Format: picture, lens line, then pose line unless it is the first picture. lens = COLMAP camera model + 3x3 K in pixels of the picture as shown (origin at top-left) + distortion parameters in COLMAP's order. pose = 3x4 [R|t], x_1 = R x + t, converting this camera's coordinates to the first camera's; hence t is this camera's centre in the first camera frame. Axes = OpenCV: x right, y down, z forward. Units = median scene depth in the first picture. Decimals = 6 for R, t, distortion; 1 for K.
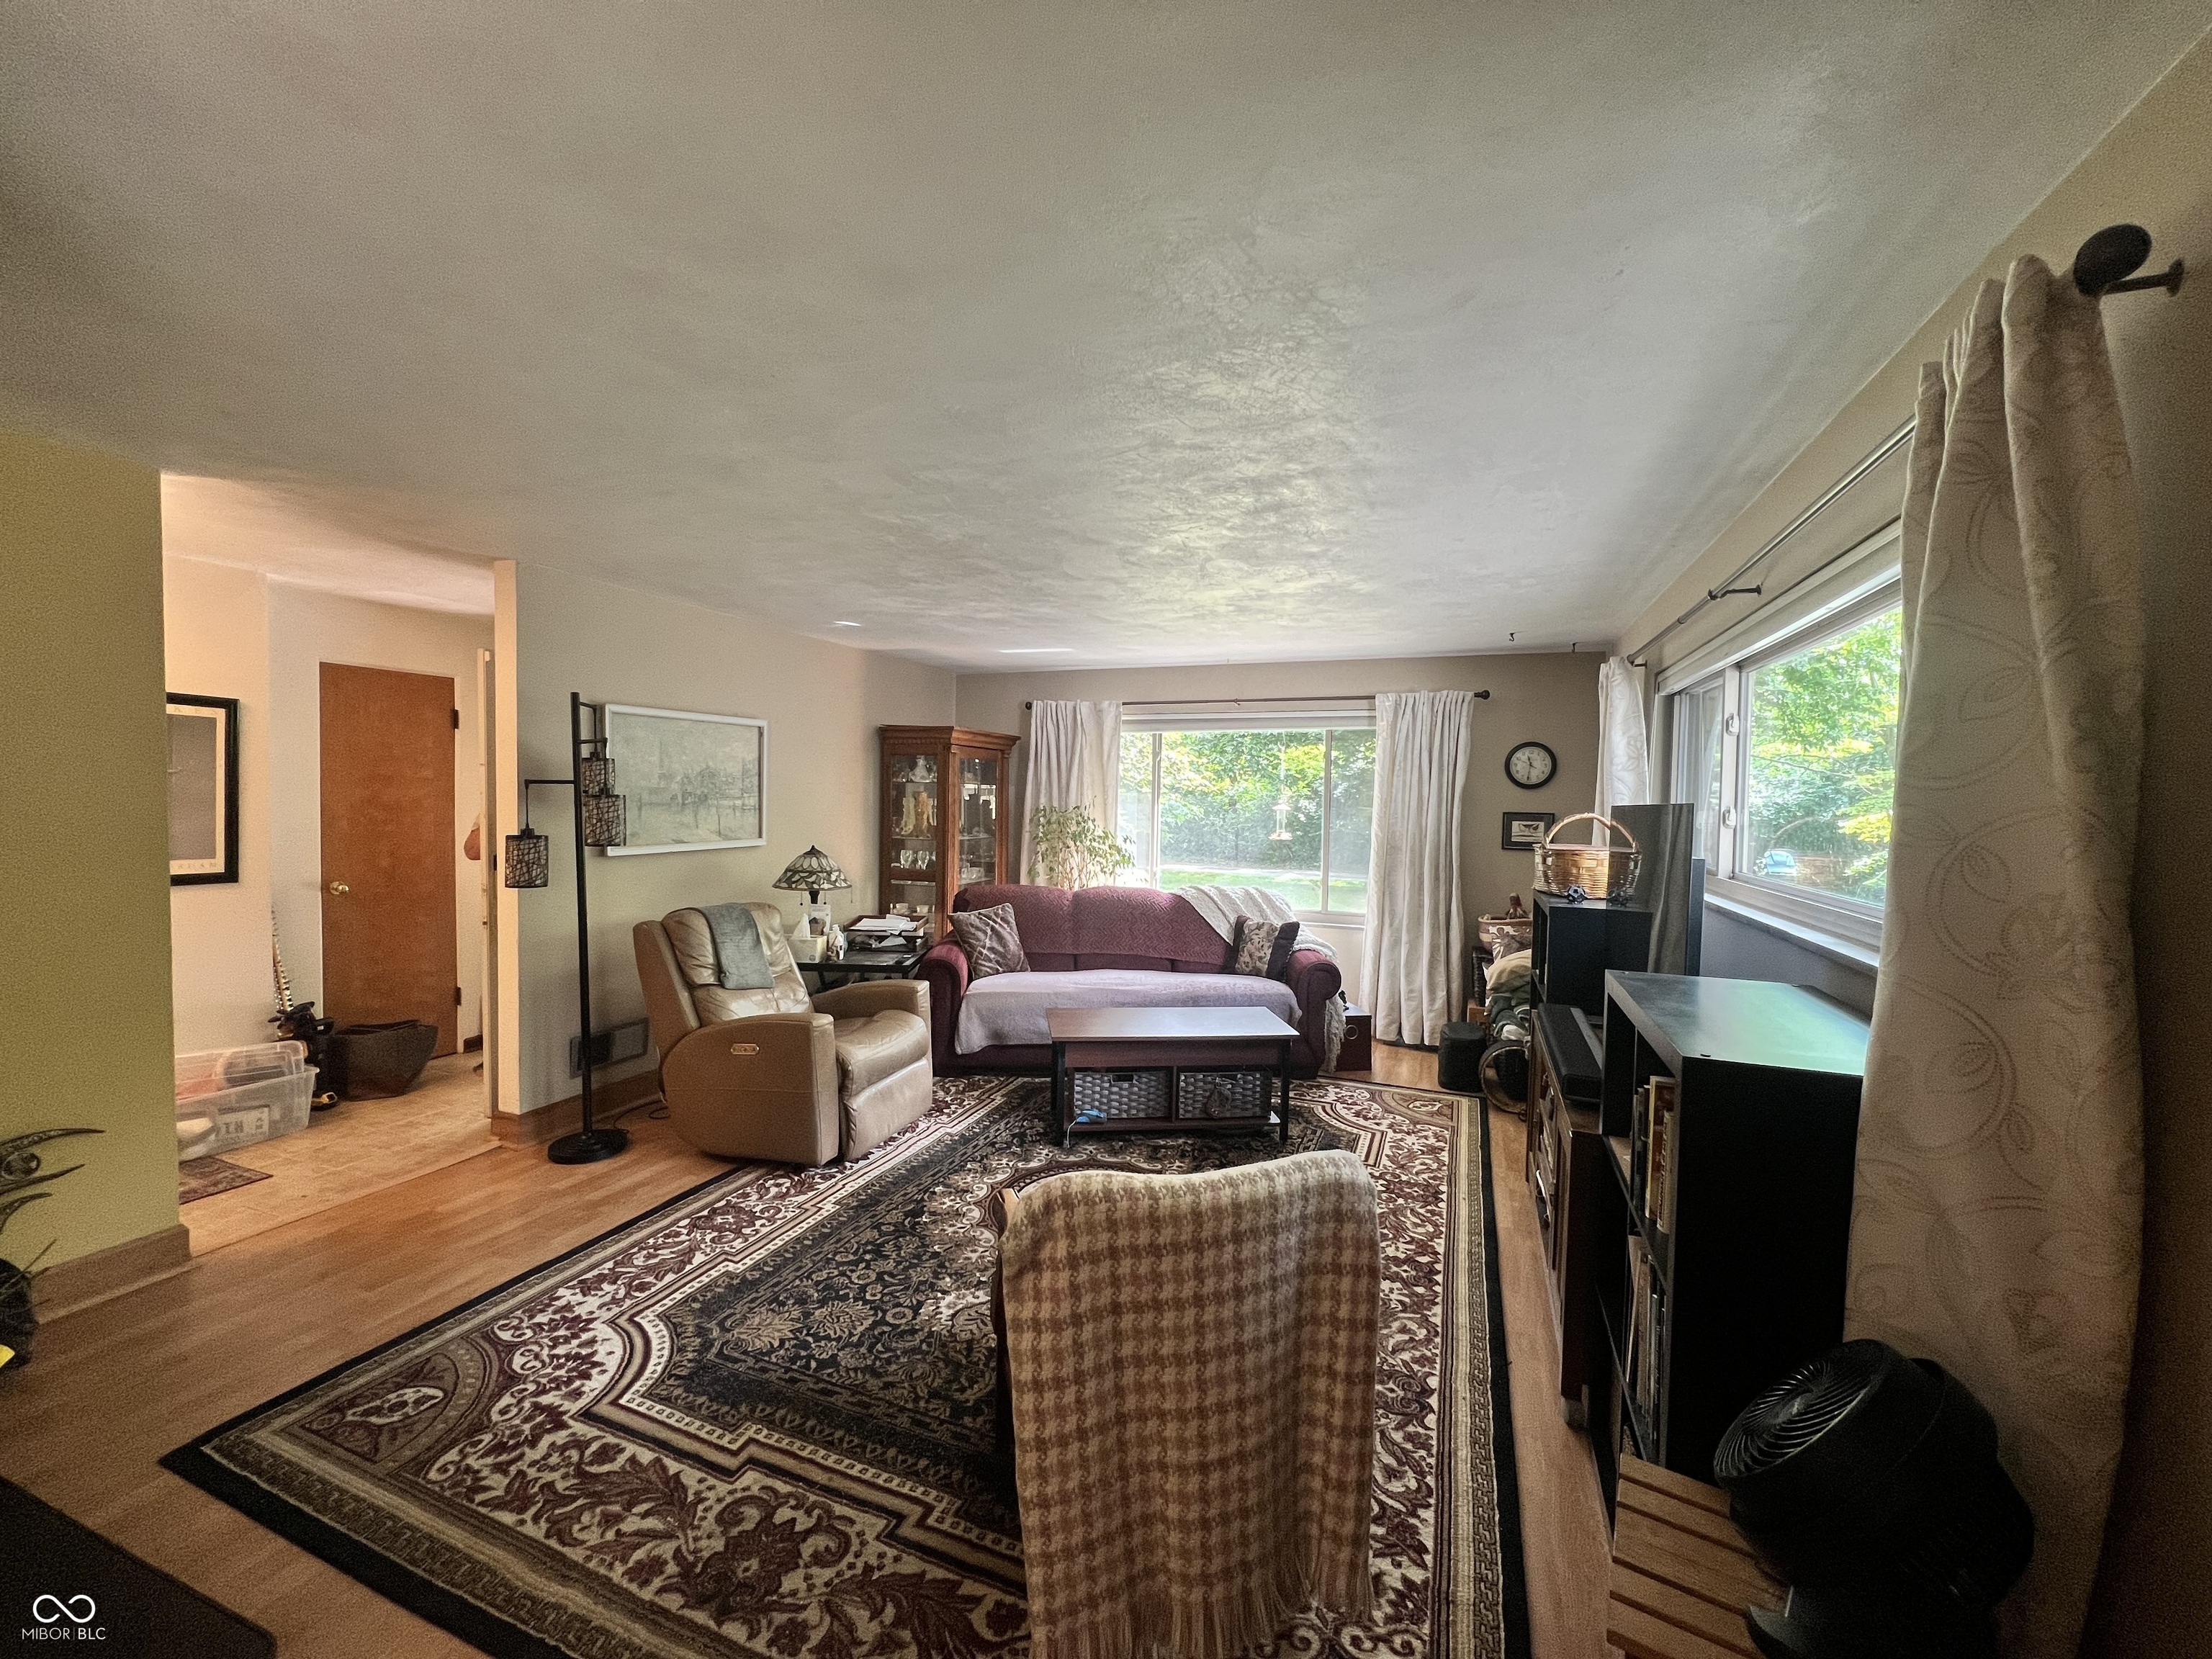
lens RADIAL K [[884.2, 0, 1103.9], [0, 884.2, 832.5], [0, 0, 1]] dist [-0.002745, 0.001051]
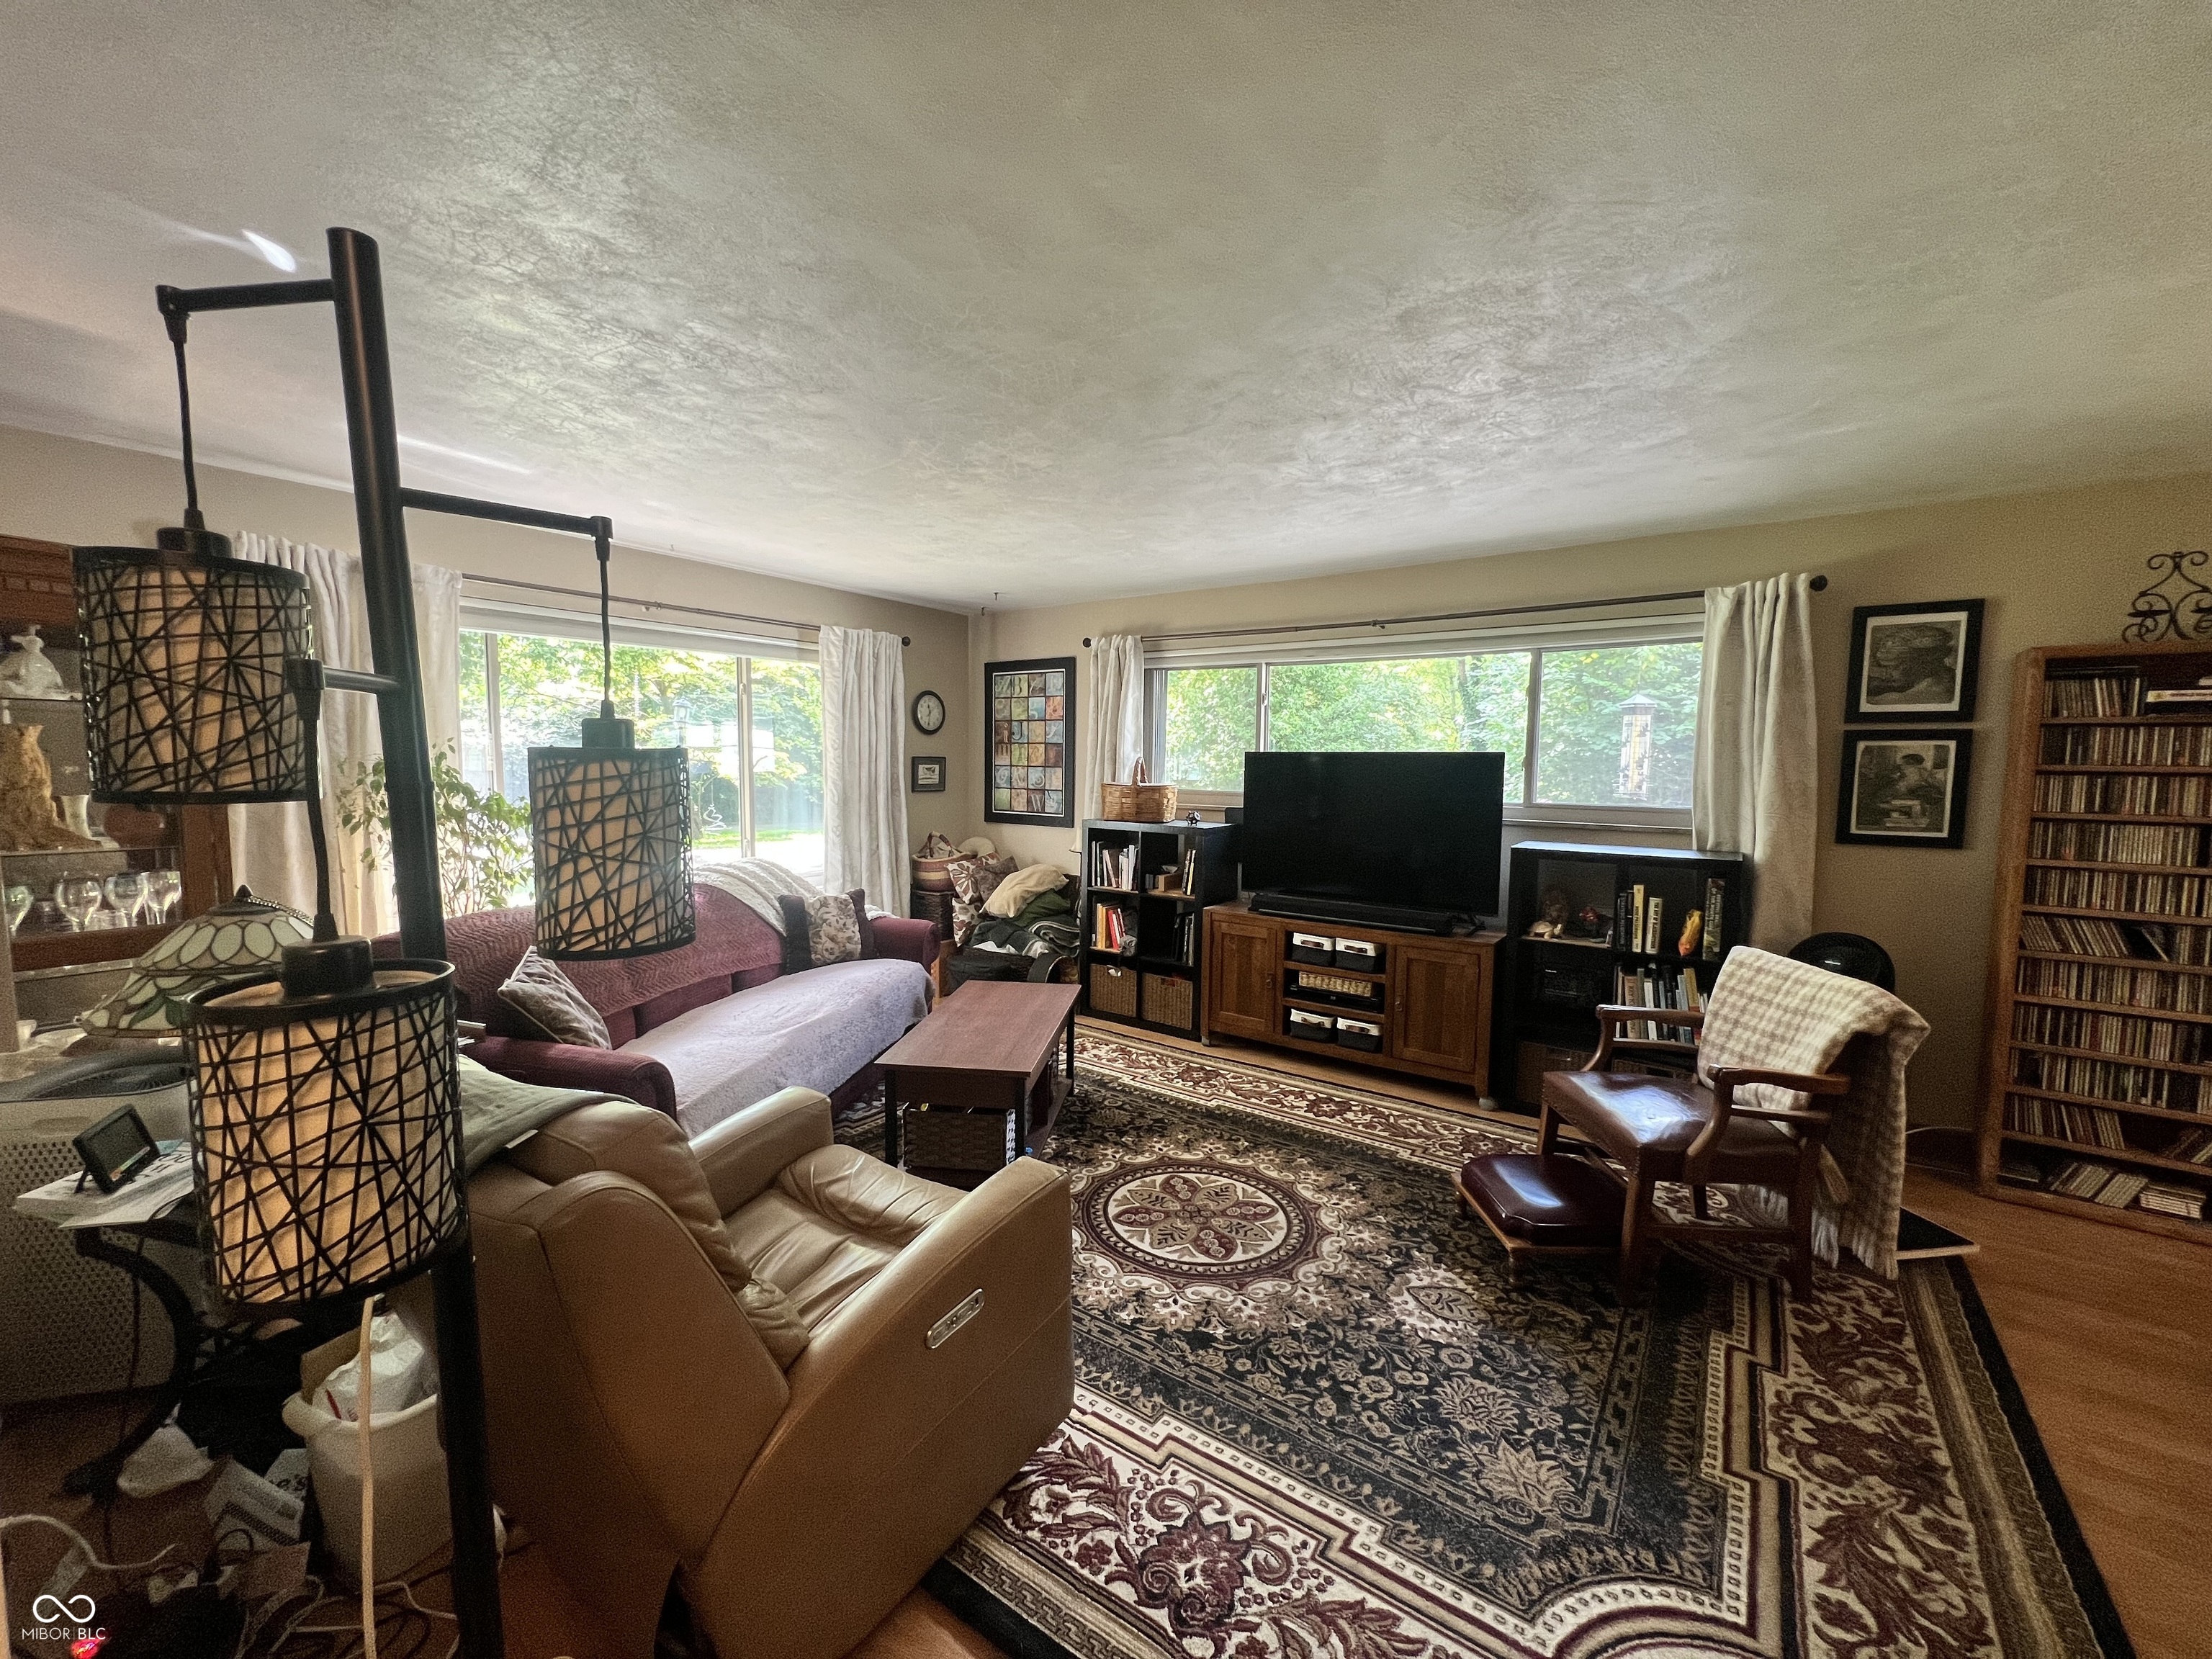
lens RADIAL K [[884.2, 0, 1103.9], [0, 884.2, 832.5], [0, 0, 1]] dist [-0.002745, 0.001051]
pose [[0.238482, -0.099599, 0.966026, -0.960900], [0.031303, 0.994998, 0.094859, -0.047980], [-0.970642, 0.007617, 0.240407, 0.987253]]
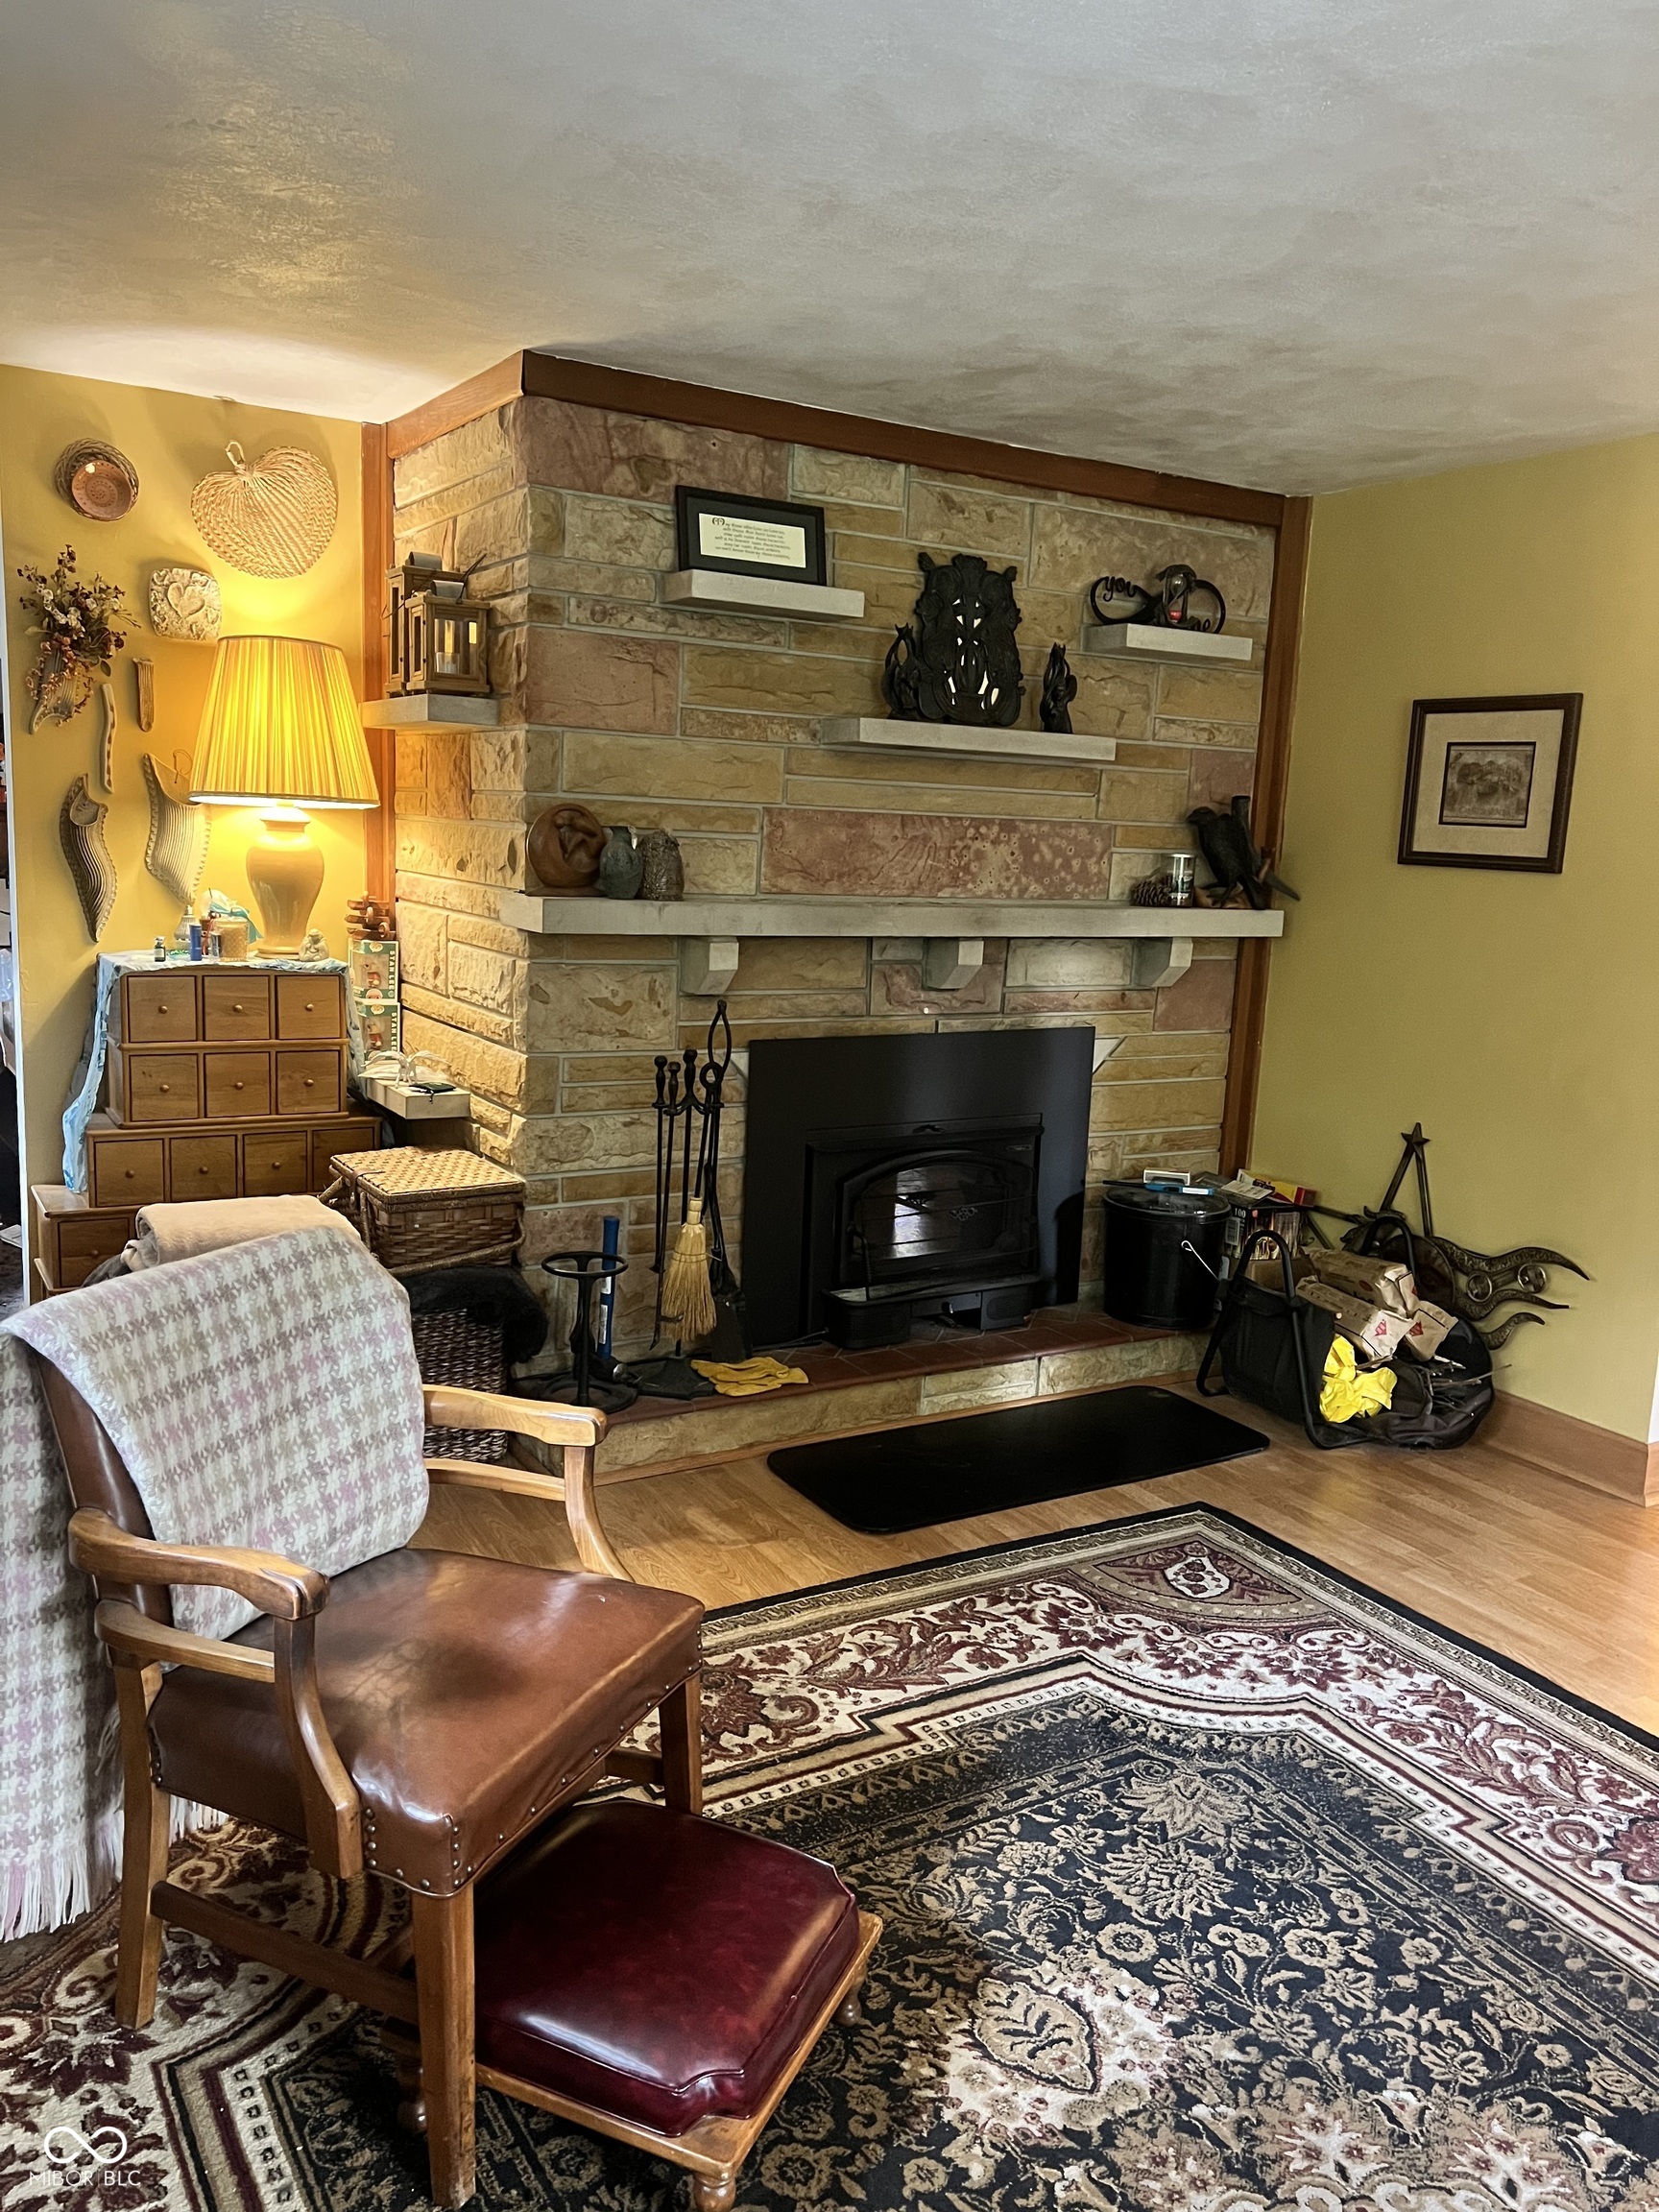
lens RADIAL K [[1650.5, 0, 828.3], [0, 1650.5, 1109.7], [0, 0, 1]] dist [0.064078, -0.070232]
pose [[-0.597437, 0.090244, -0.796822, 0.471289], [-0.089380, 0.979963, 0.178001, -0.030338], [0.796919, 0.177564, -0.577400, 1.151769]]
